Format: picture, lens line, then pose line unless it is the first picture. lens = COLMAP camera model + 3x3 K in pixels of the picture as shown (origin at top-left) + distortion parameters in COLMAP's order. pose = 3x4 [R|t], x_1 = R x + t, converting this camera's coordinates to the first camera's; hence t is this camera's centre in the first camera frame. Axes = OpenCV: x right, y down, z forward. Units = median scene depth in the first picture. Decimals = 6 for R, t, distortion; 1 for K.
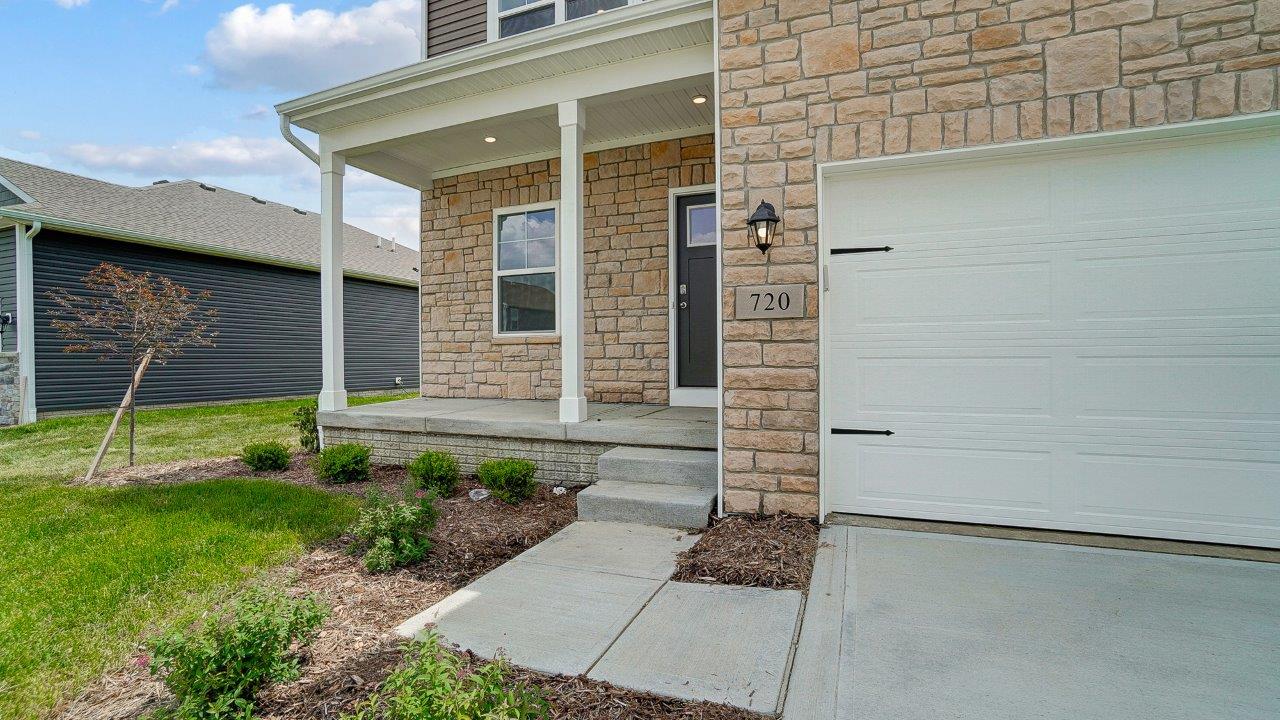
lens RADIAL K [[582.0, 0, 631.0], [0, 582.0, 361.5], [0, 0, 1]] dist [-0.048006, 0.000230]
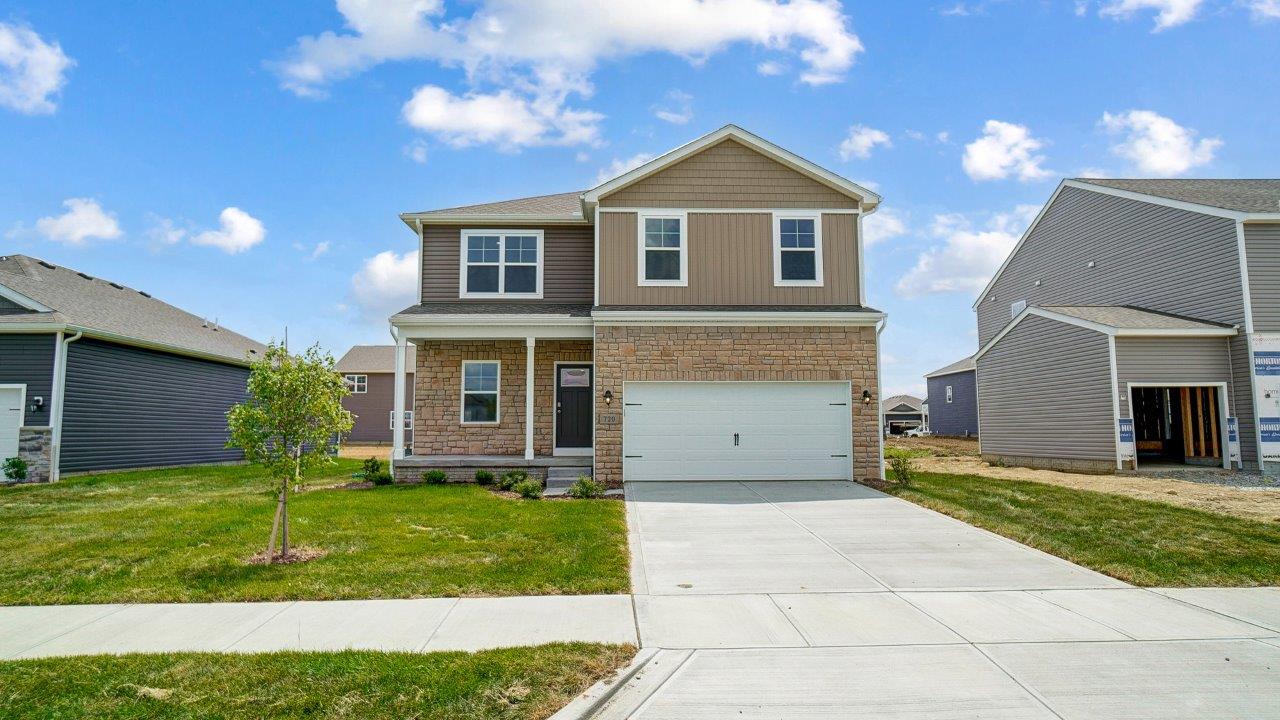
lens RADIAL K [[681.9, 0, 640.0], [0, 681.9, 360.0], [0, 0, 1]] dist [-0.003858, -0.000548]
pose [[0.915688, 0.047879, 0.399029, -0.698322], [-0.003225, 0.993722, -0.111835, 0.000968], [-0.401878, 0.101119, 0.910093, -1.595912]]
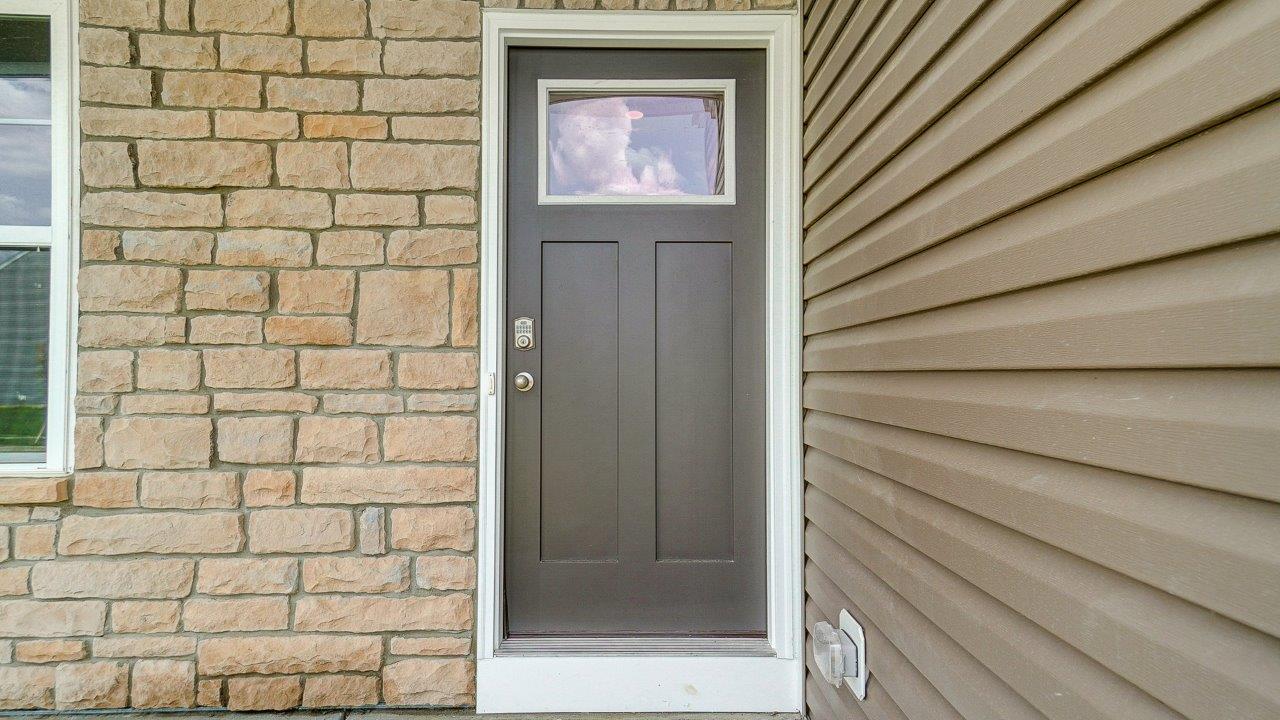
lens RADIAL K [[614.2, 0, 651.2], [0, 614.2, 365.8], [0, 0, 1]] dist [0.018209, 0.000095]
pose [[0.921702, 0.016515, 0.387548, 0.021622], [-0.006034, 0.999583, -0.028245, -0.095595], [-0.387853, 0.023695, 0.921417, 0.648051]]
